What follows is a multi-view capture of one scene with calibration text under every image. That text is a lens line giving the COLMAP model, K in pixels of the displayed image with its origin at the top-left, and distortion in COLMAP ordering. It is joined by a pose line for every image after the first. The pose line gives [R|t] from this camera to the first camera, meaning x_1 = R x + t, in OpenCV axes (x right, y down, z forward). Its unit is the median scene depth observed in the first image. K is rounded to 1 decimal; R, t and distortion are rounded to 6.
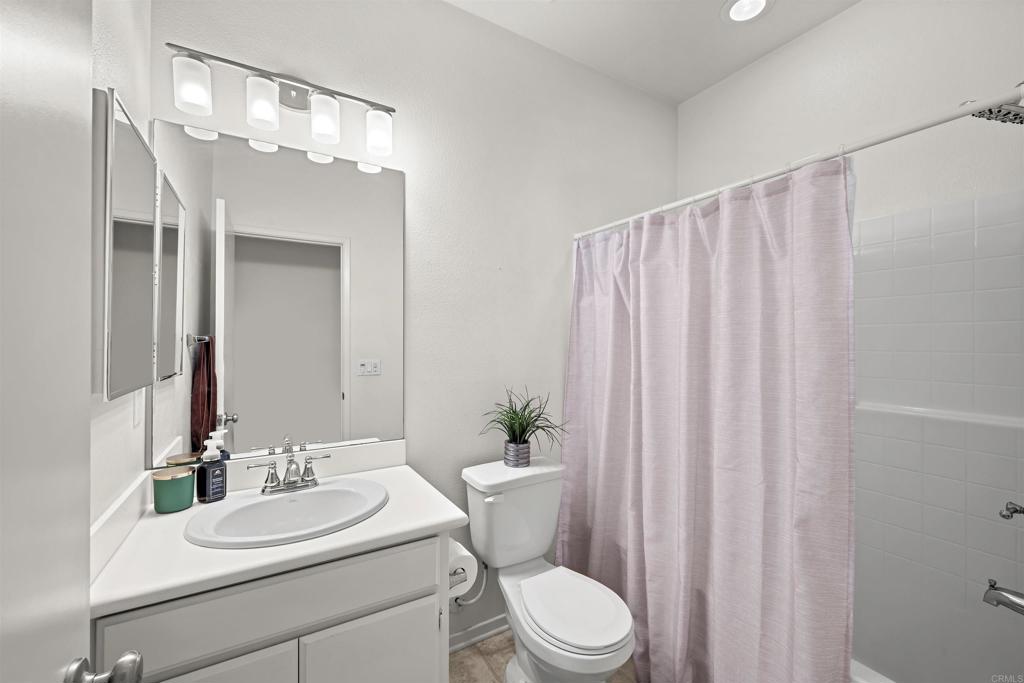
lens RADIAL K [[401.4, 0, 503.5], [0, 401.4, 344.0], [0, 0, 1]] dist [0.002266, -0.000033]
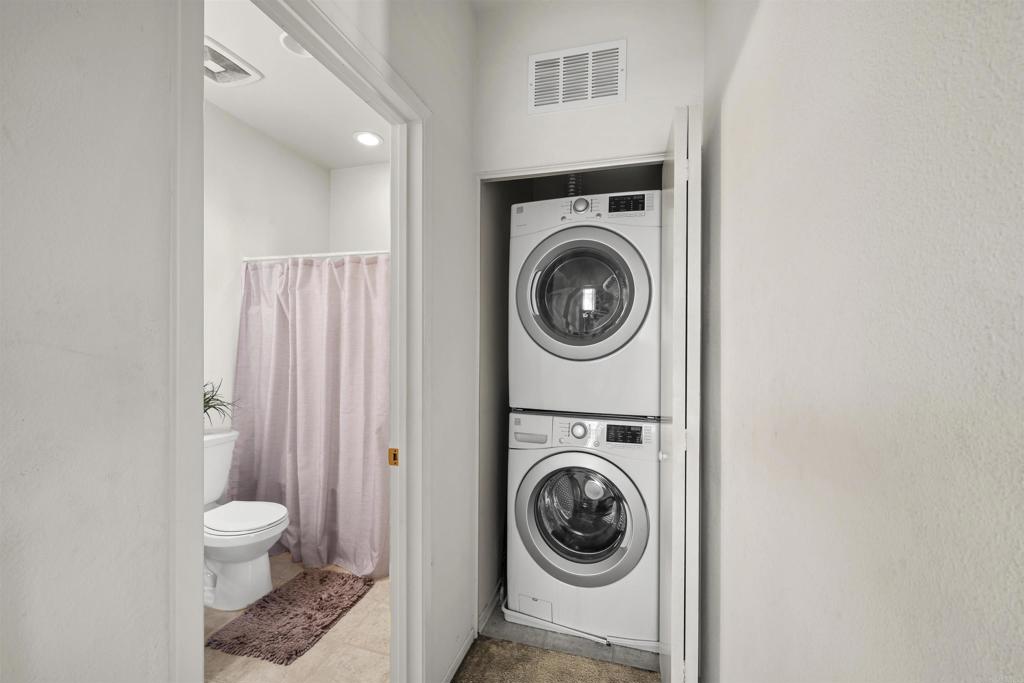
lens RADIAL K [[401.4, 0, 501.0], [0, 401.4, 351.8], [0, 0, 1]] dist [0.002266, -0.000033]
pose [[0.711859, 0.002208, 0.702319, -0.173547], [-0.006787, 0.999970, 0.003735, 0.024644], [-0.702289, -0.007425, 0.711853, -0.622669]]
